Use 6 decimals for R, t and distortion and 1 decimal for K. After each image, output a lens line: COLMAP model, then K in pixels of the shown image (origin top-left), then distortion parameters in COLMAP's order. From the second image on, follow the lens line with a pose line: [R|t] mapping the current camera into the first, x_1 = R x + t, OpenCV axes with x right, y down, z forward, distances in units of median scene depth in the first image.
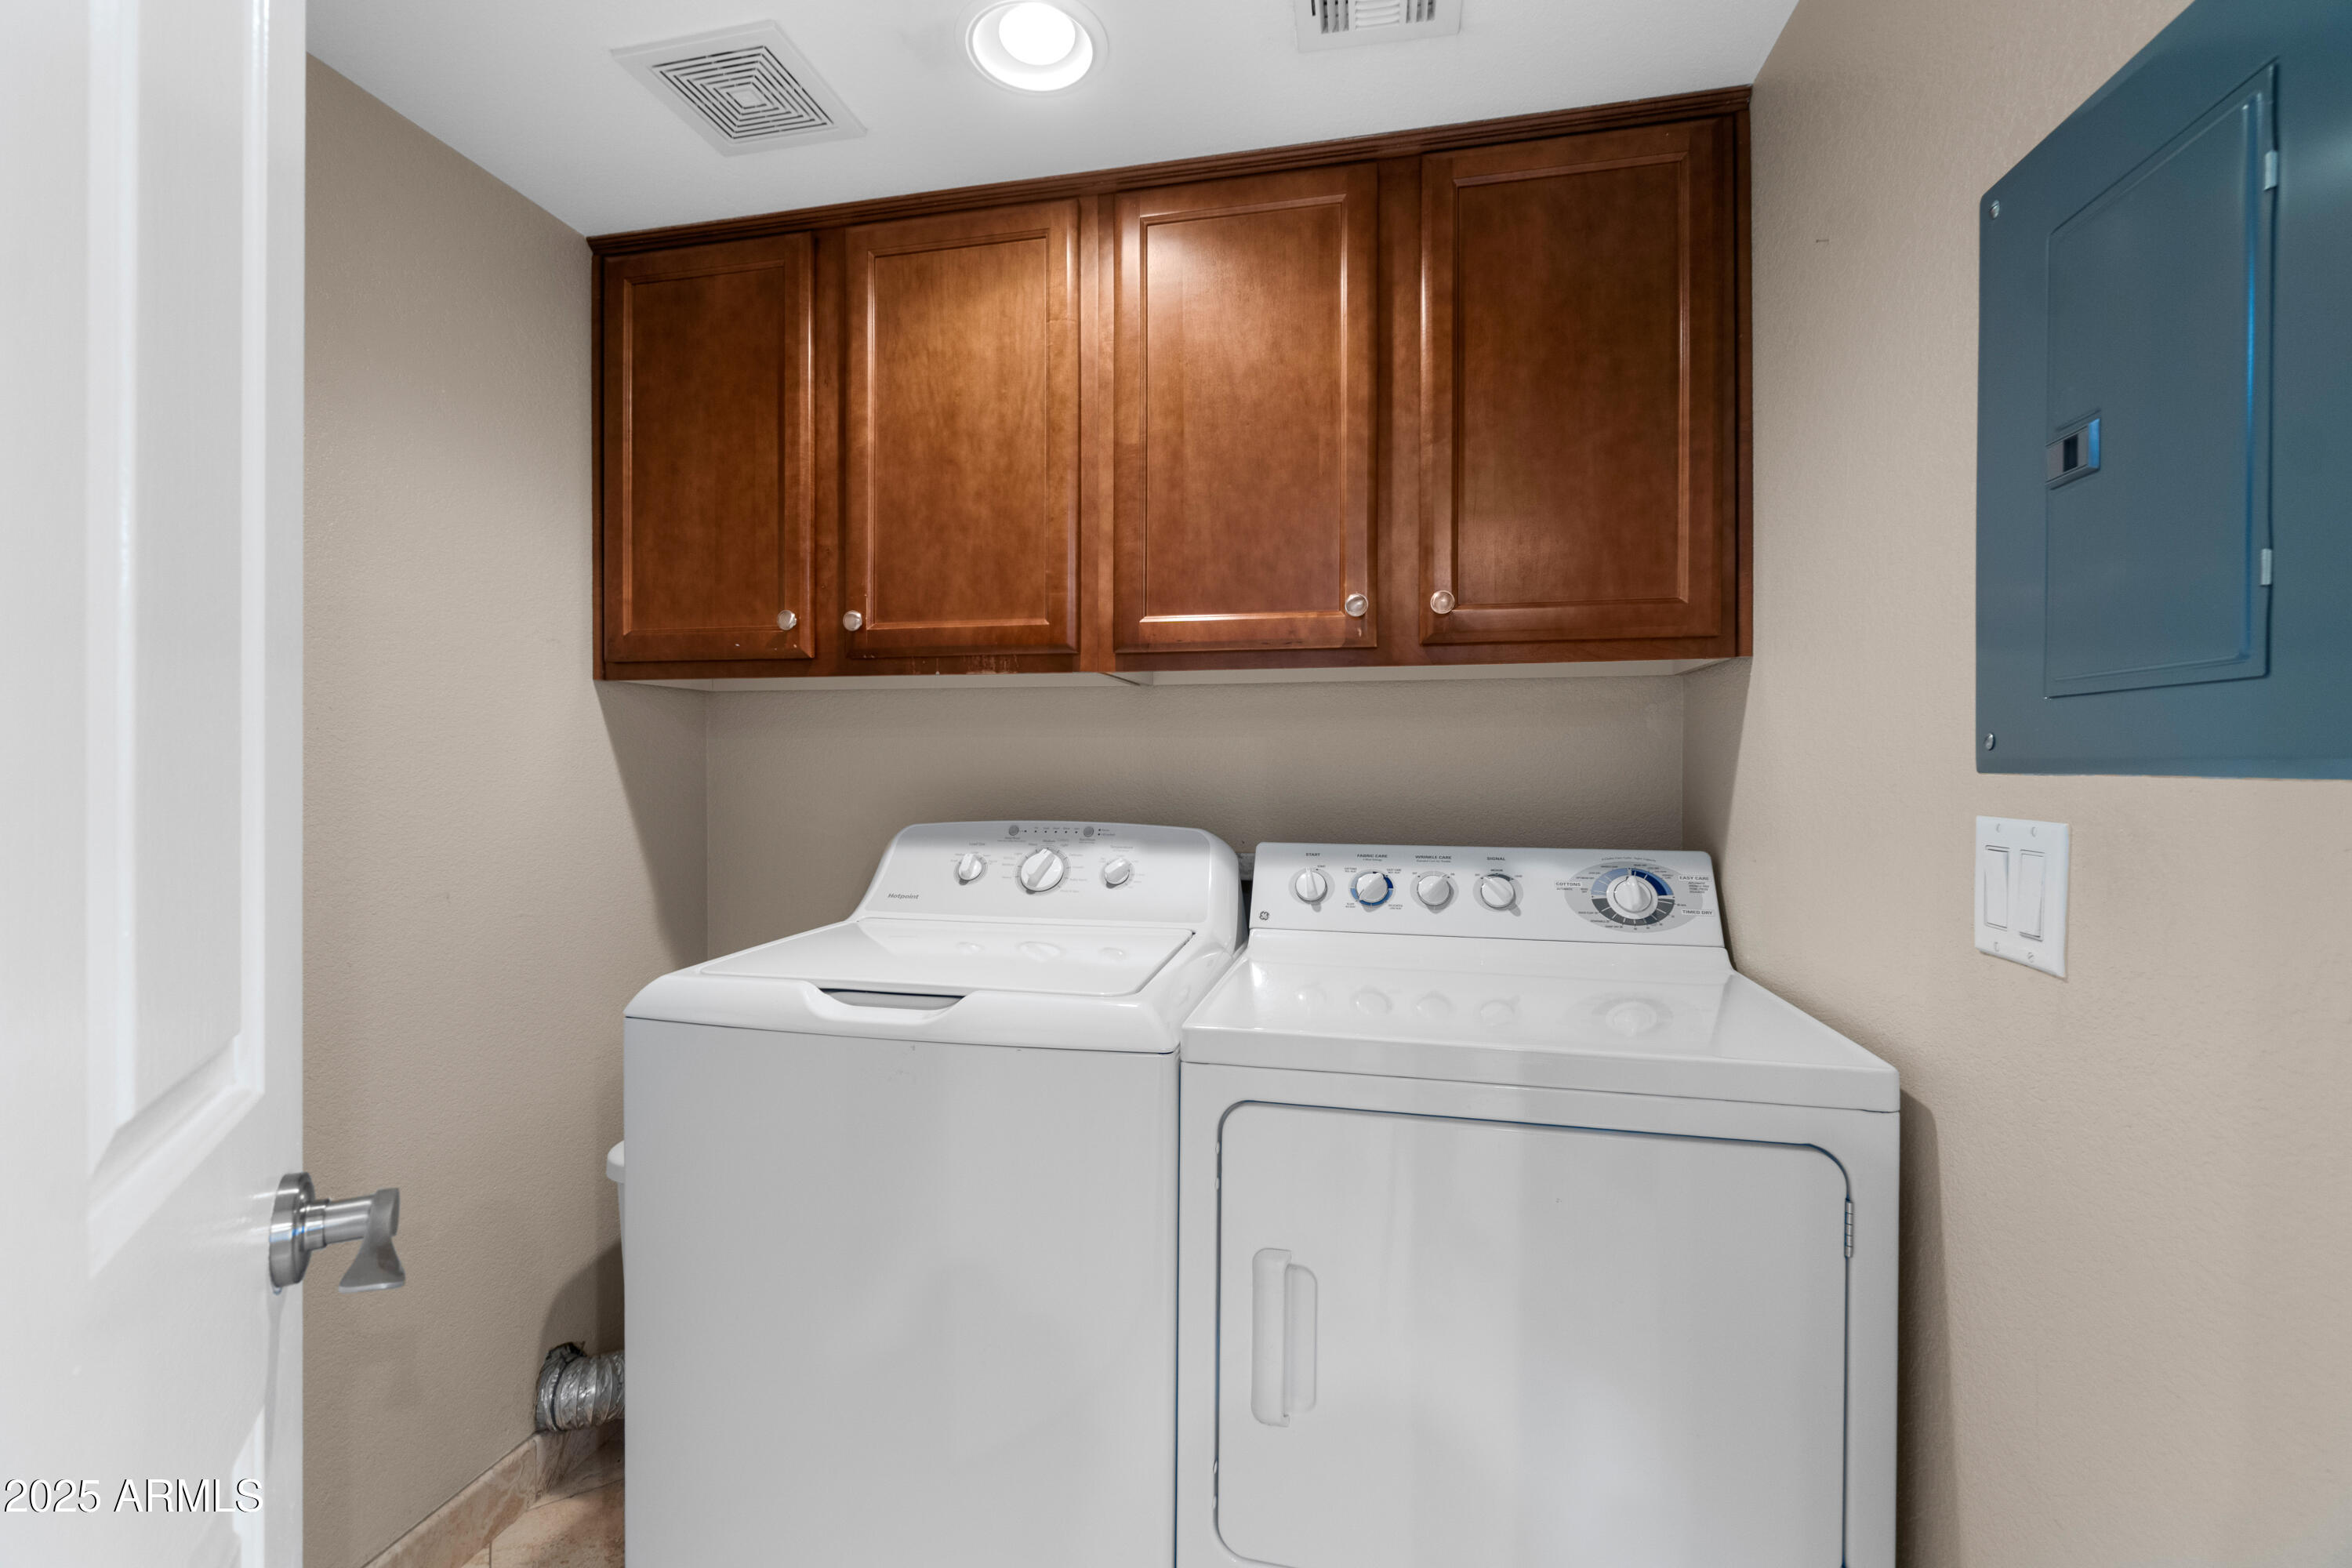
lens RADIAL K [[1018.8, 0, 1158.3], [0, 1018.8, 754.2], [0, 0, 1]] dist [-0.005749, 0.000171]
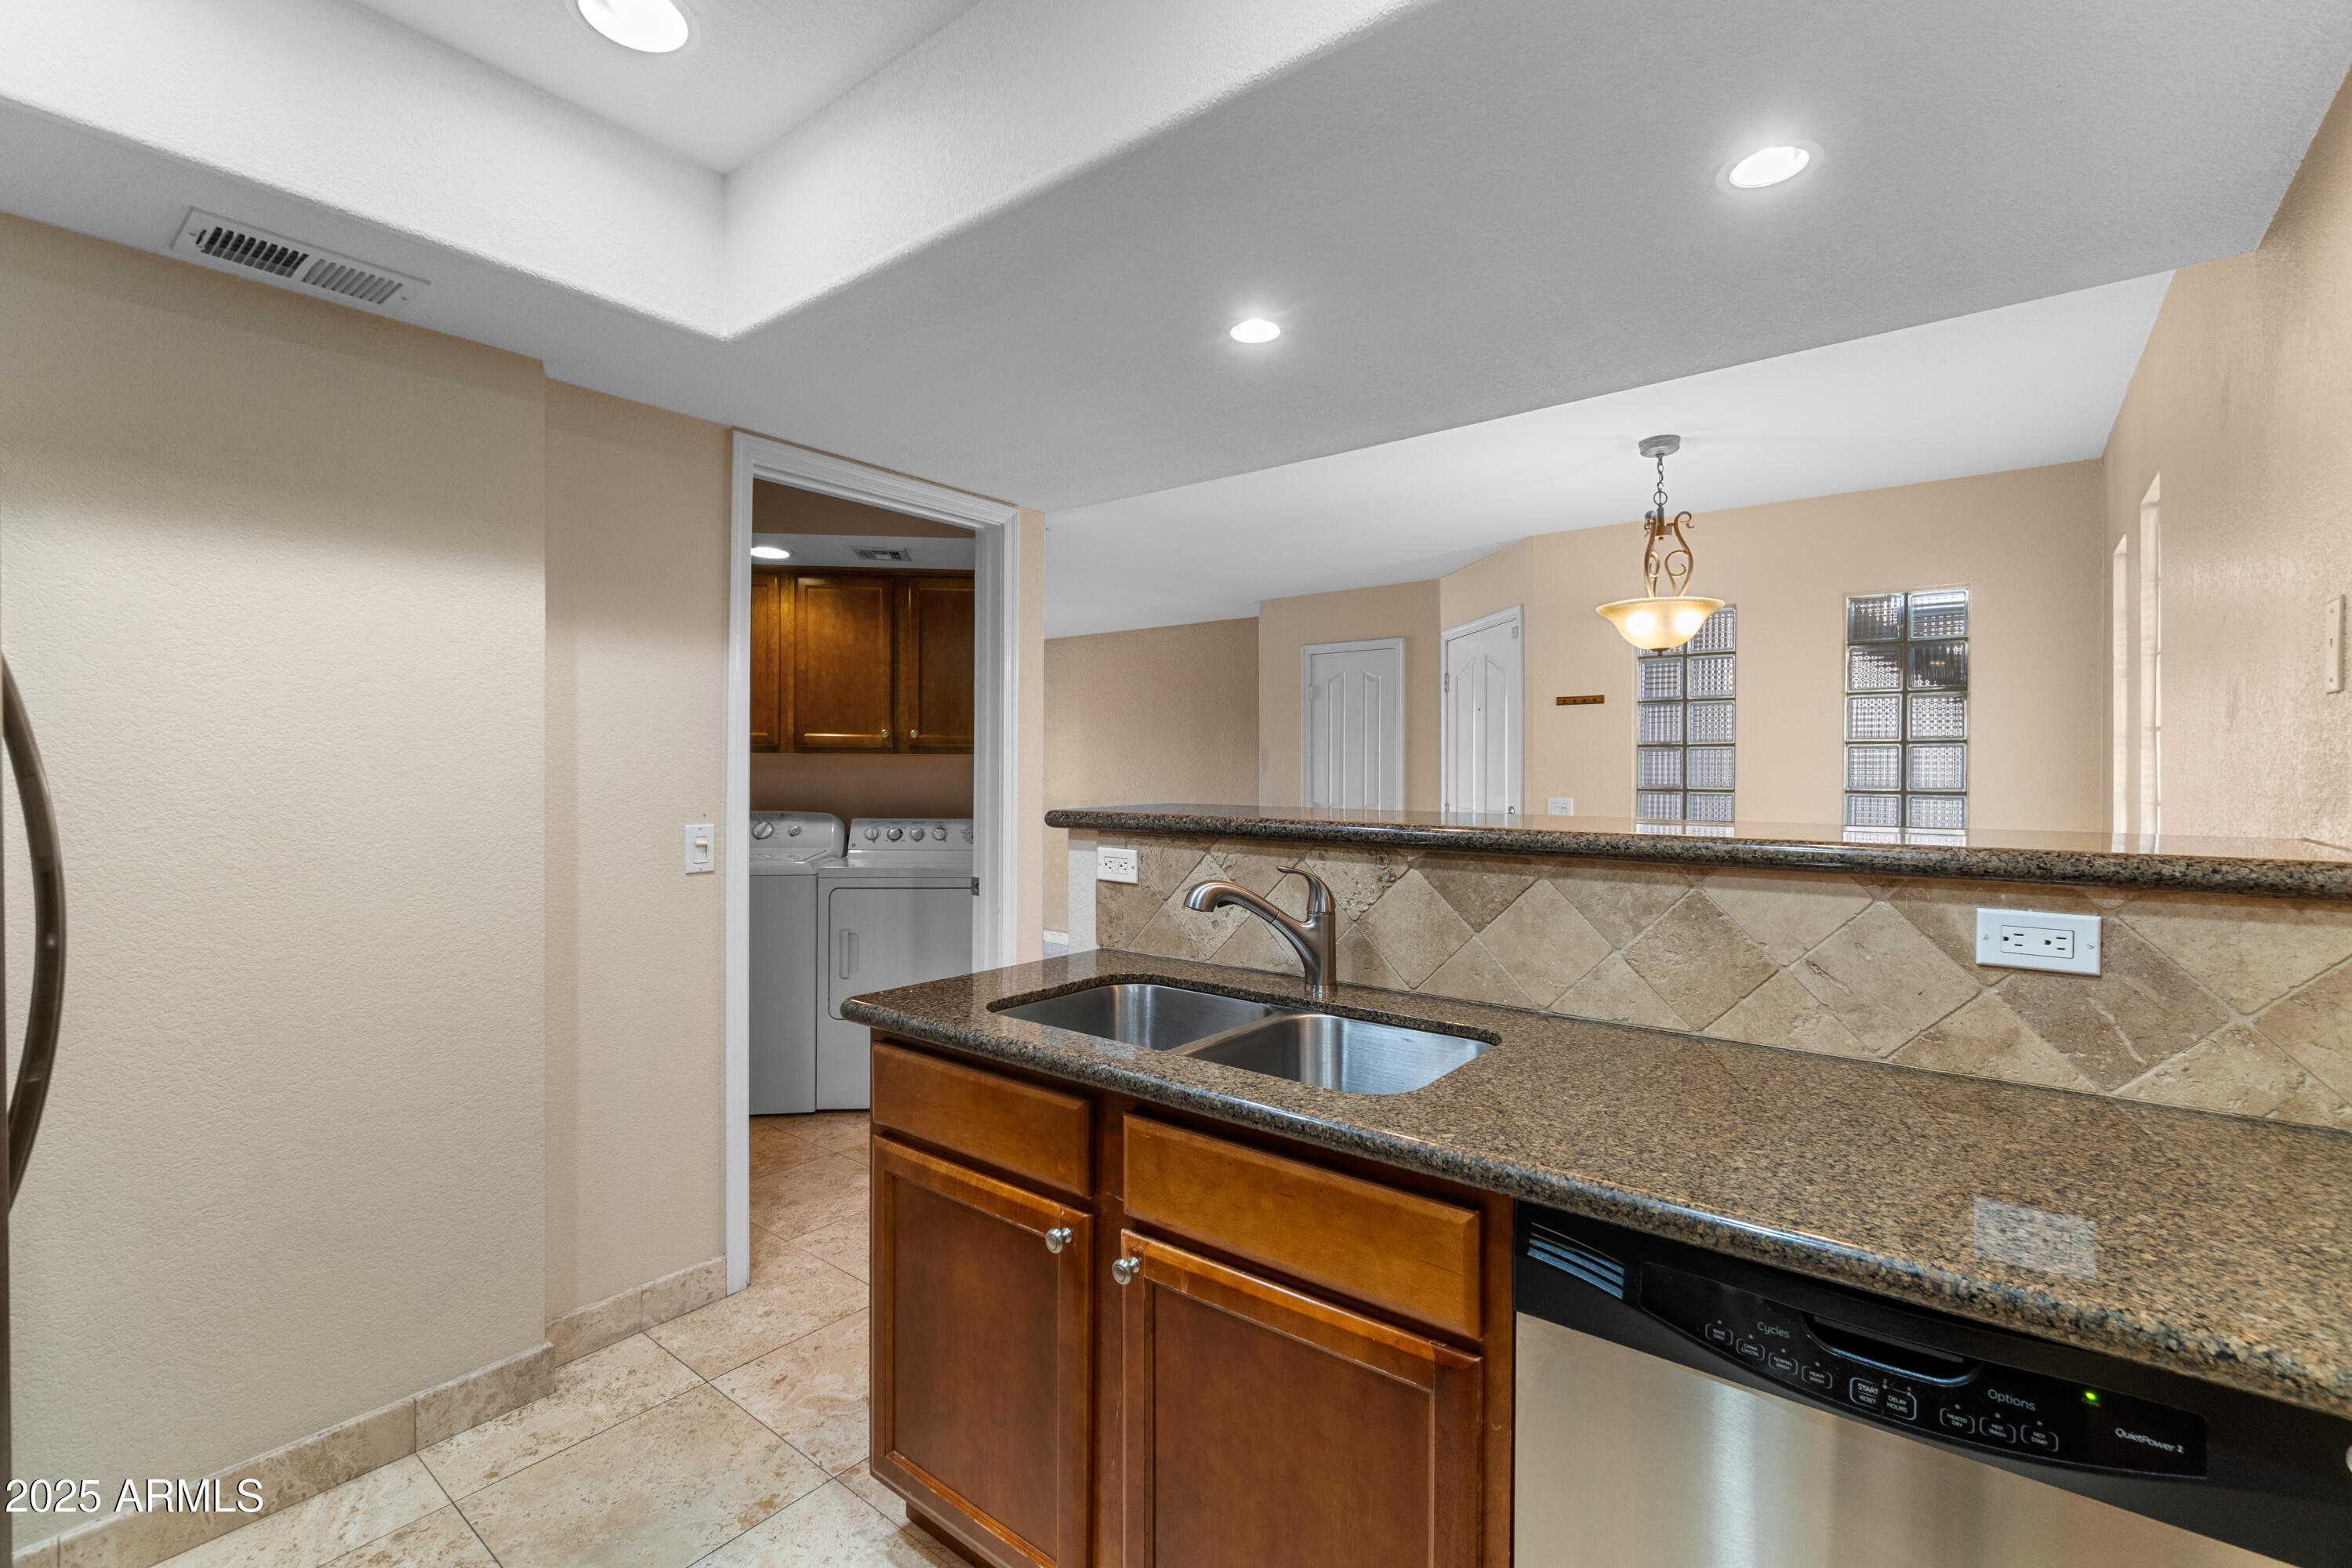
lens RADIAL K [[1018.8, 0, 1158.3], [0, 1018.8, 754.2], [0, 0, 1]] dist [-0.005749, 0.000171]
pose [[0.945988, 0.003179, 0.324186, -0.005588], [-0.005797, 0.999958, 0.007110, -0.105130], [-0.324150, -0.008605, 0.945967, -1.809065]]
